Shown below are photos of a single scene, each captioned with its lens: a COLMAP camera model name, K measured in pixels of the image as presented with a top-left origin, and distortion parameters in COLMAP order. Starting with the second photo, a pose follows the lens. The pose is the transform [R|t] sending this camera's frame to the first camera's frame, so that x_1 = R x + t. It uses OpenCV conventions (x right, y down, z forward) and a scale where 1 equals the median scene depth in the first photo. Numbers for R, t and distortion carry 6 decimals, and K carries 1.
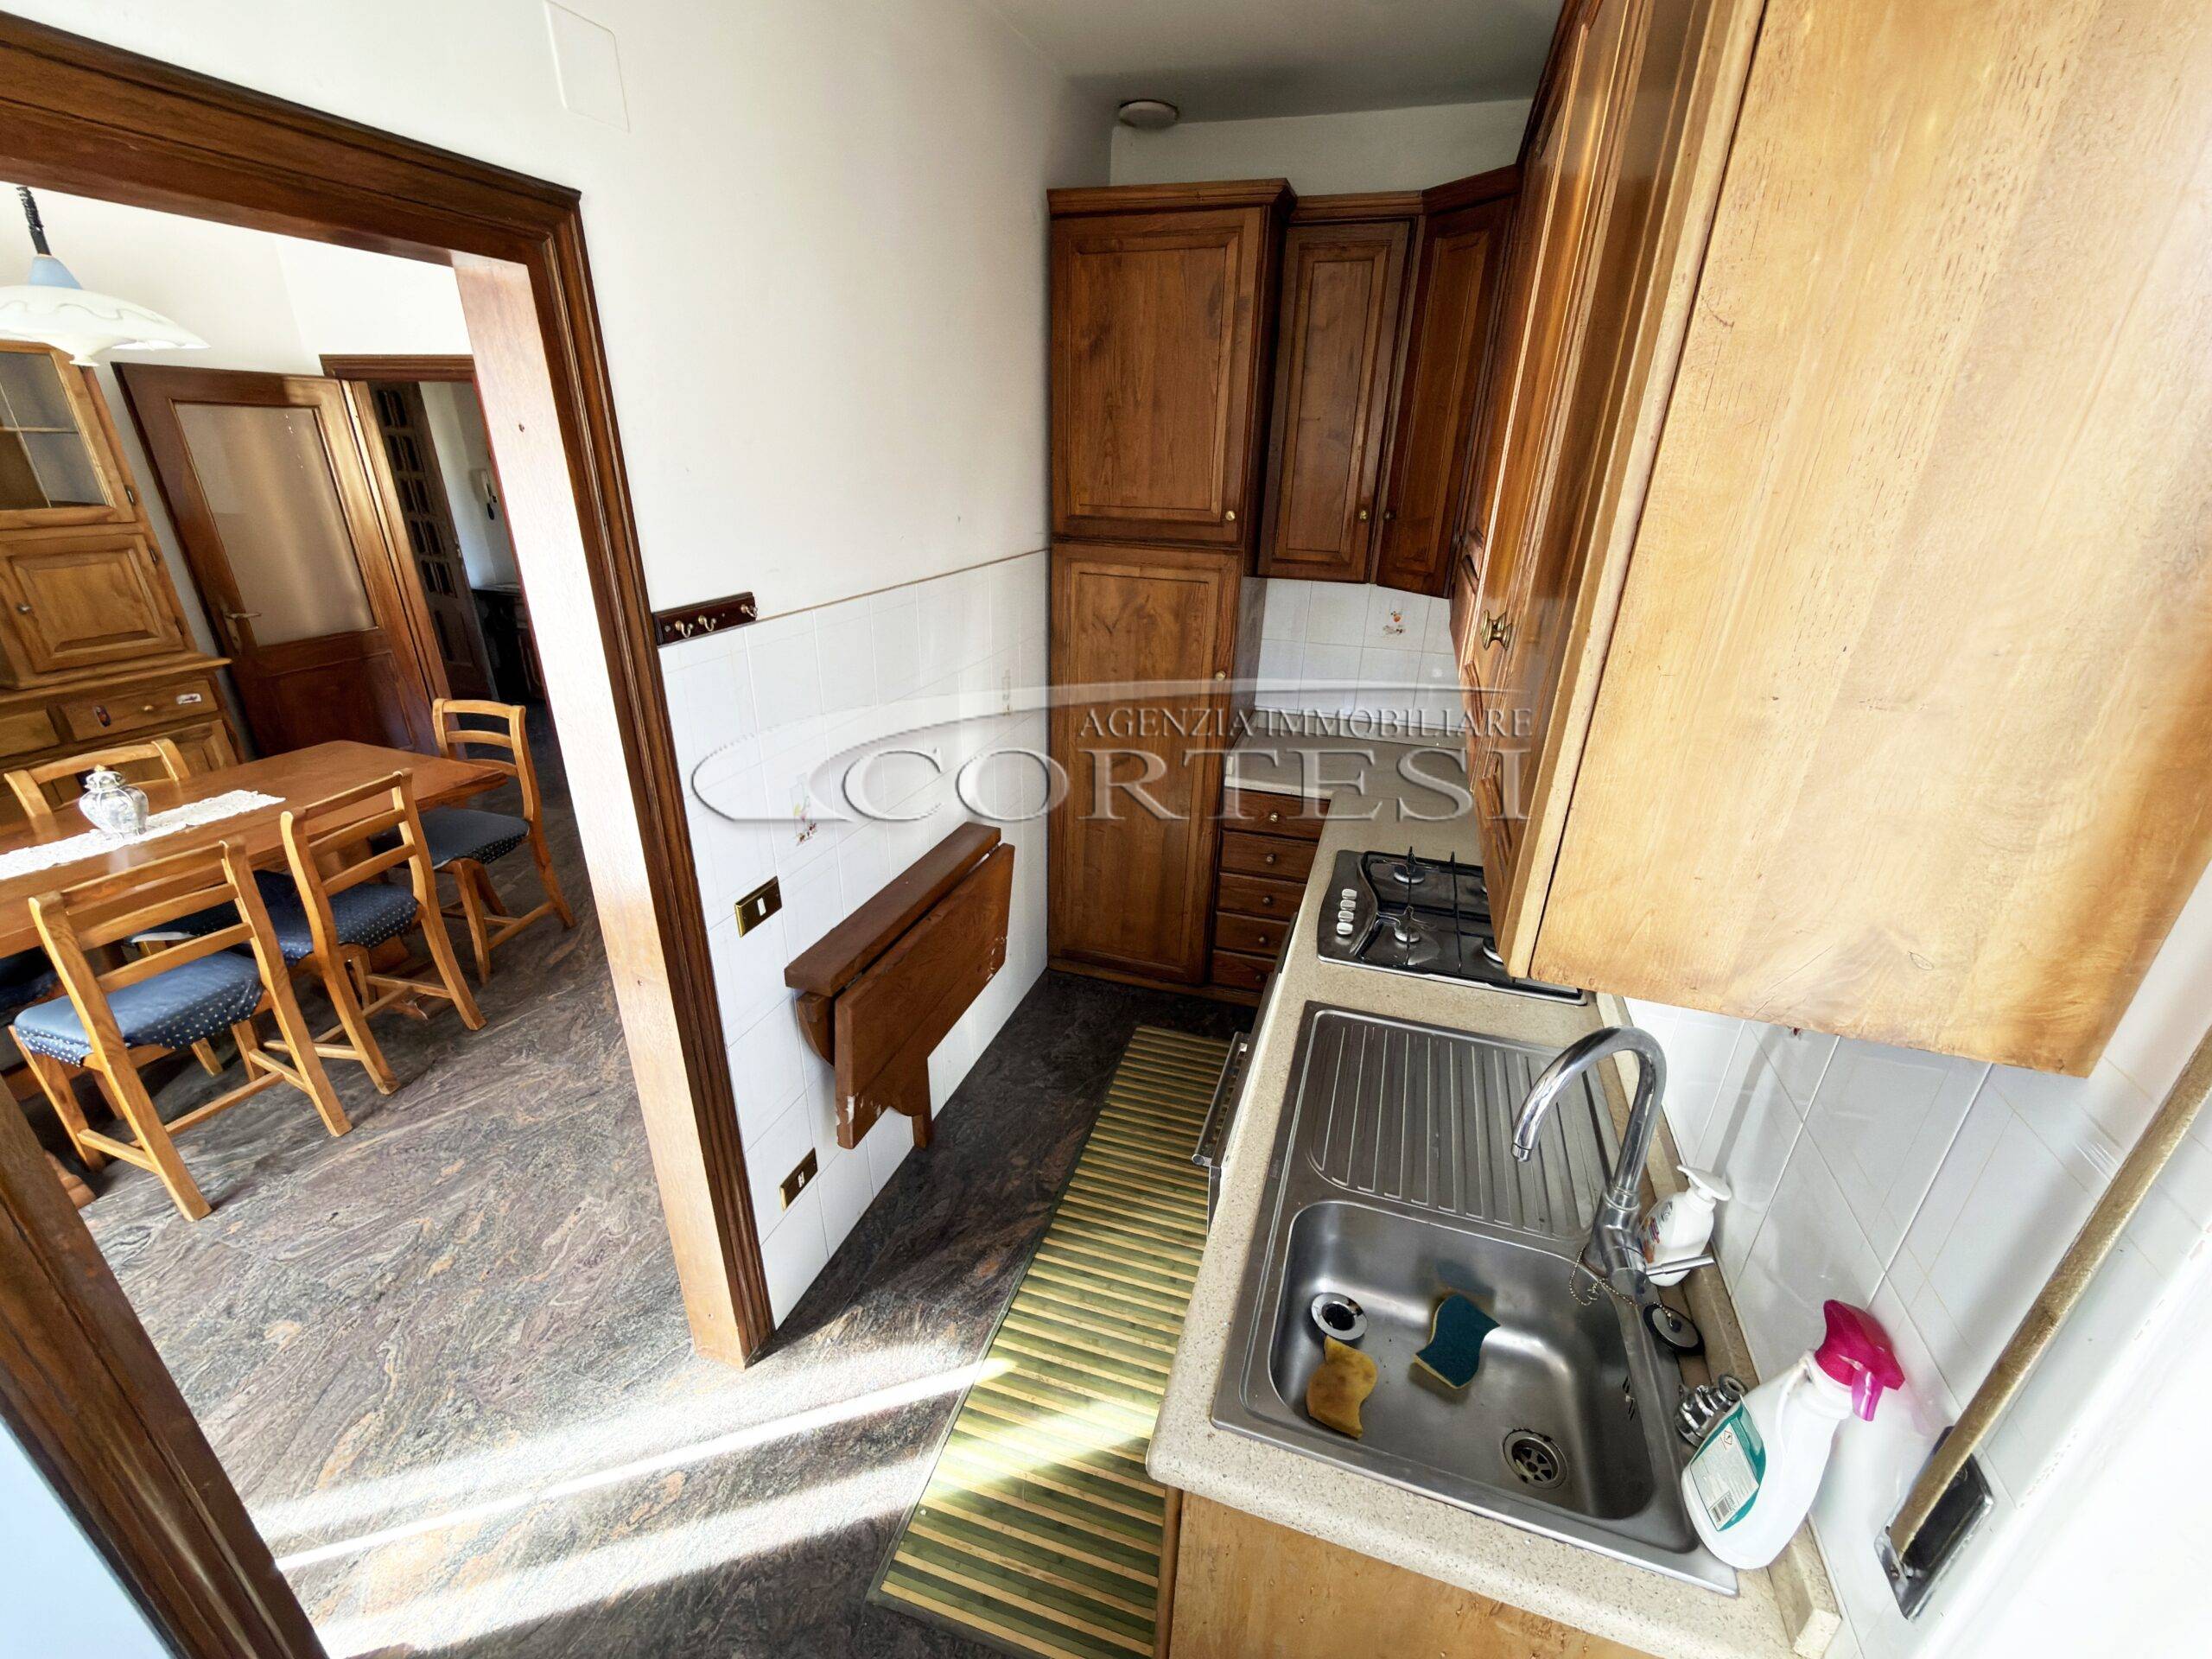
lens RADIAL K [[881.4, 0, 1103.0], [0, 881.4, 830.6], [0, 0, 1]] dist [0.001333, -0.000386]
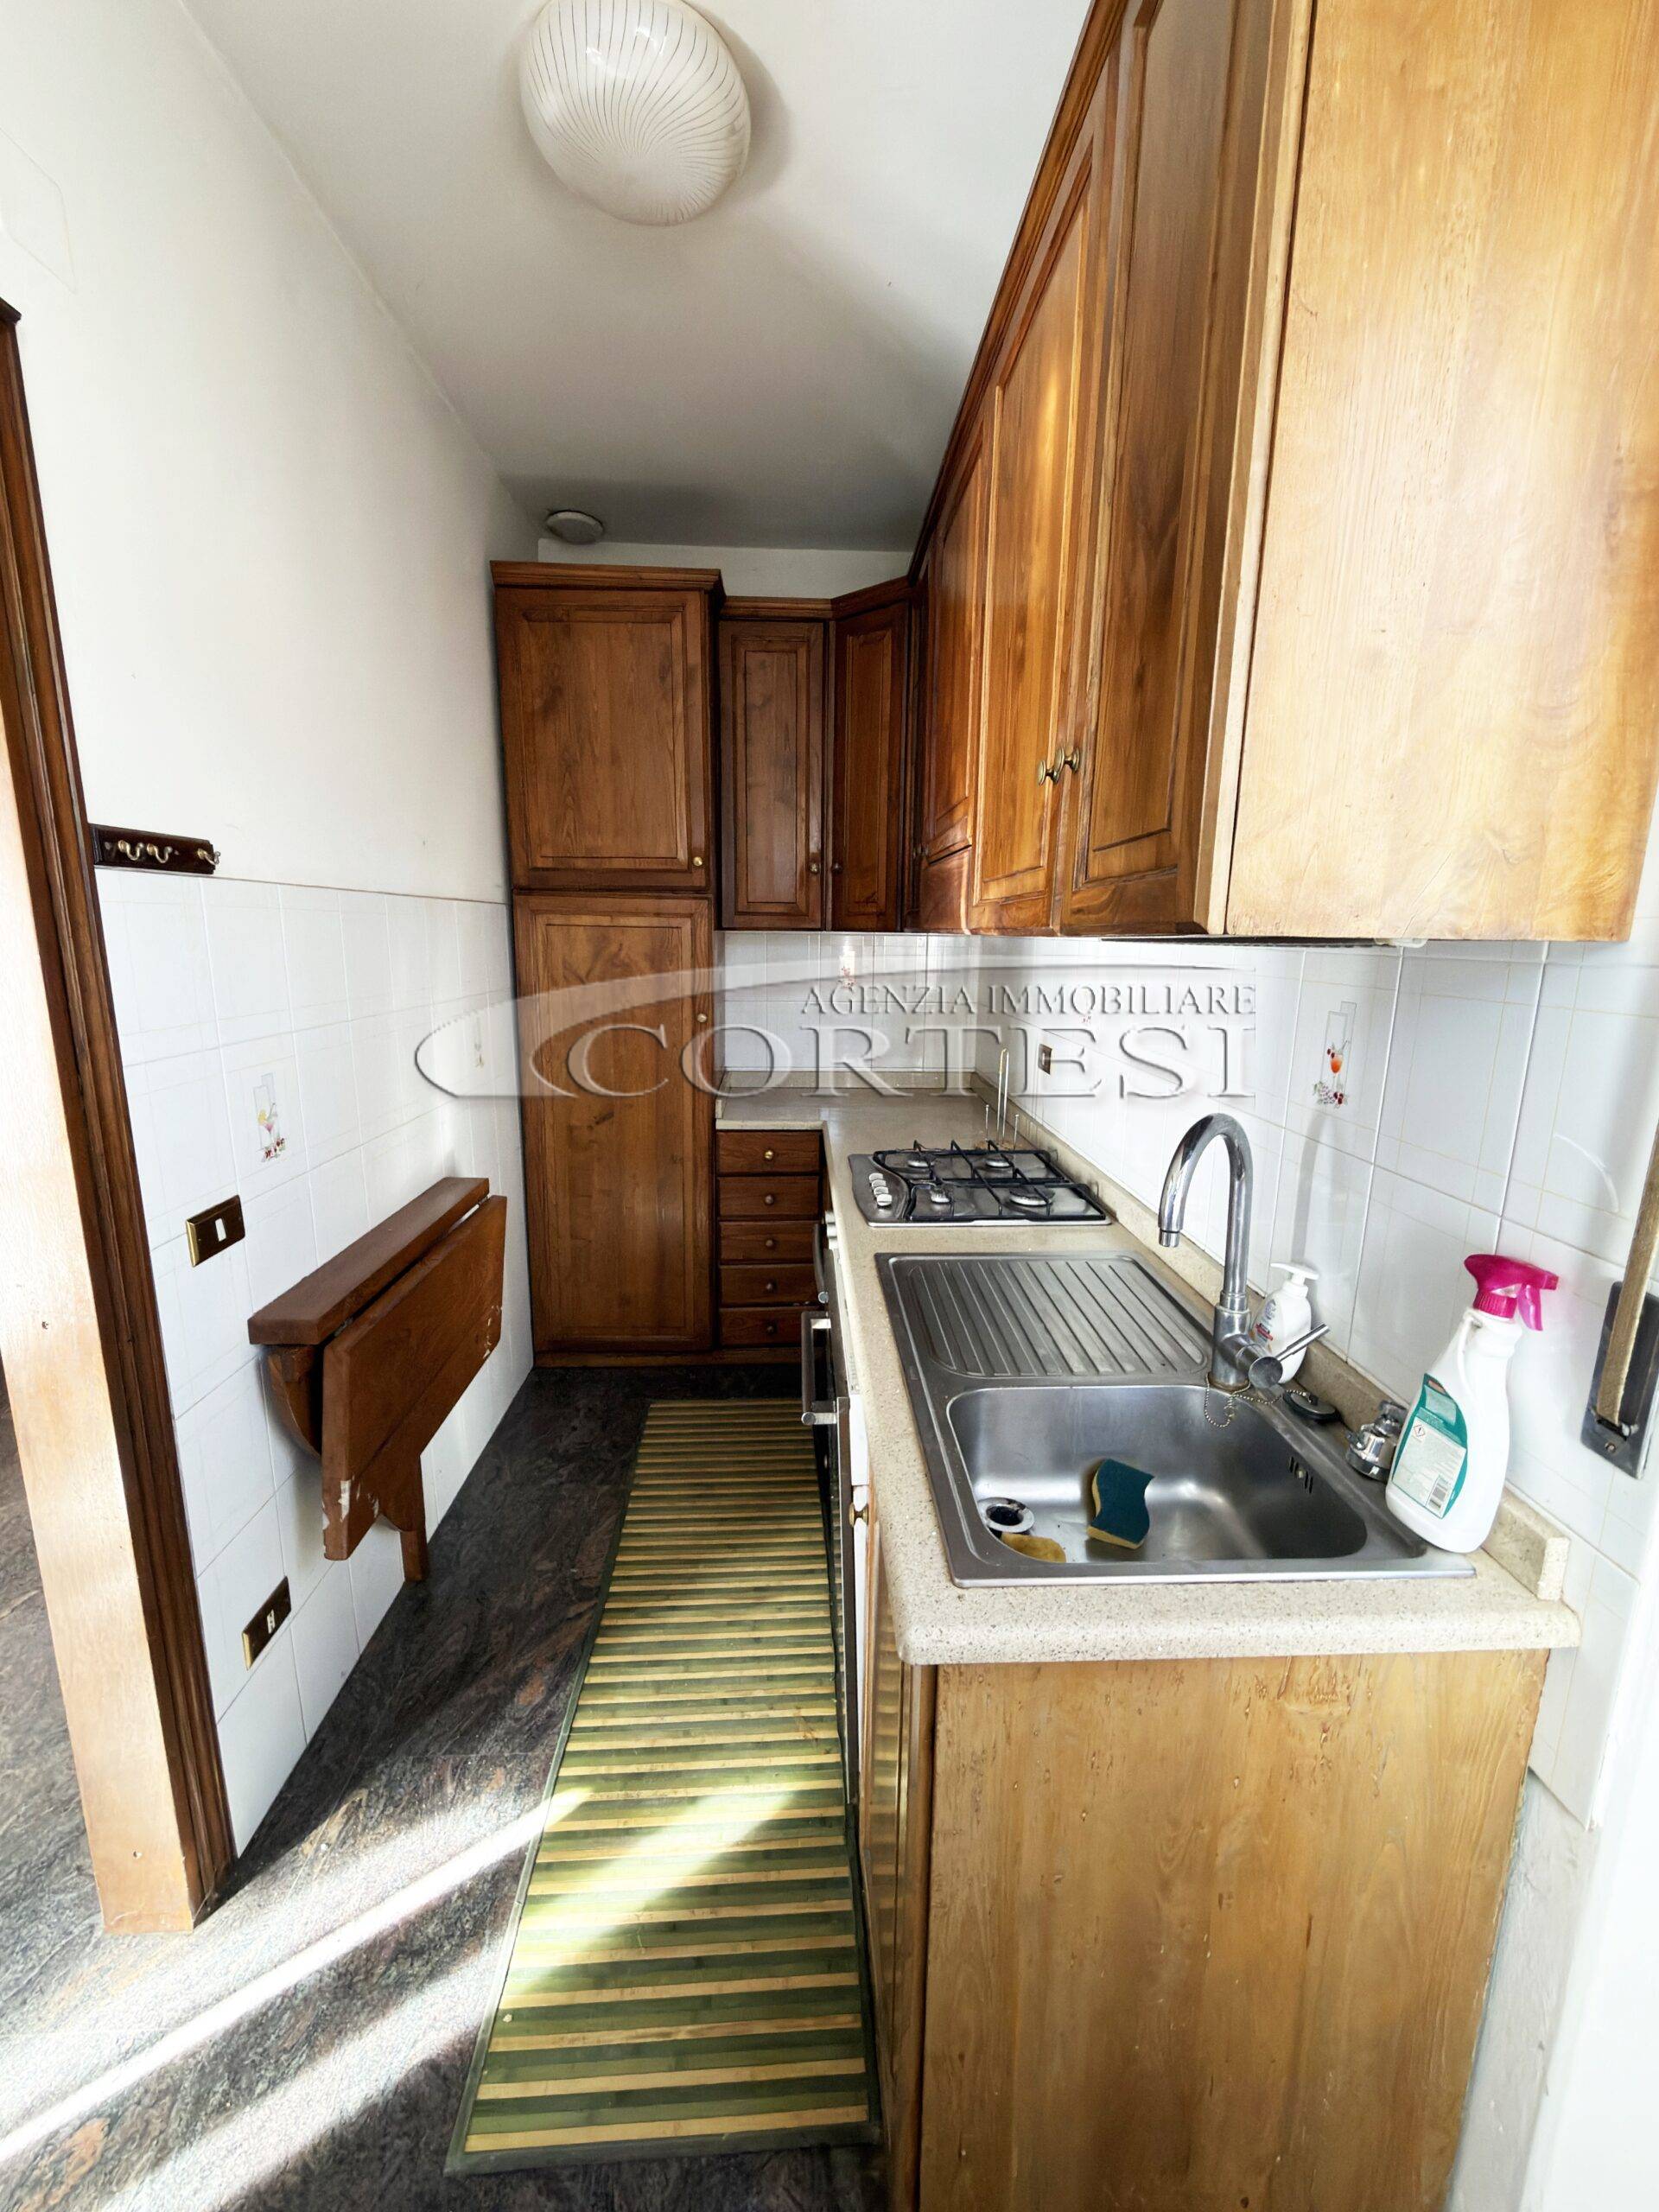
lens RADIAL K [[874.4, 0, 823.1], [0, 874.4, 1097.4], [0, 0, 1]] dist [0.001513, 0.000069]
pose [[0.939532, -0.079542, 0.333096, -0.110382], [0.143629, 0.974496, -0.172416, 0.152592], [-0.310887, 0.209833, 0.926995, 0.068766]]
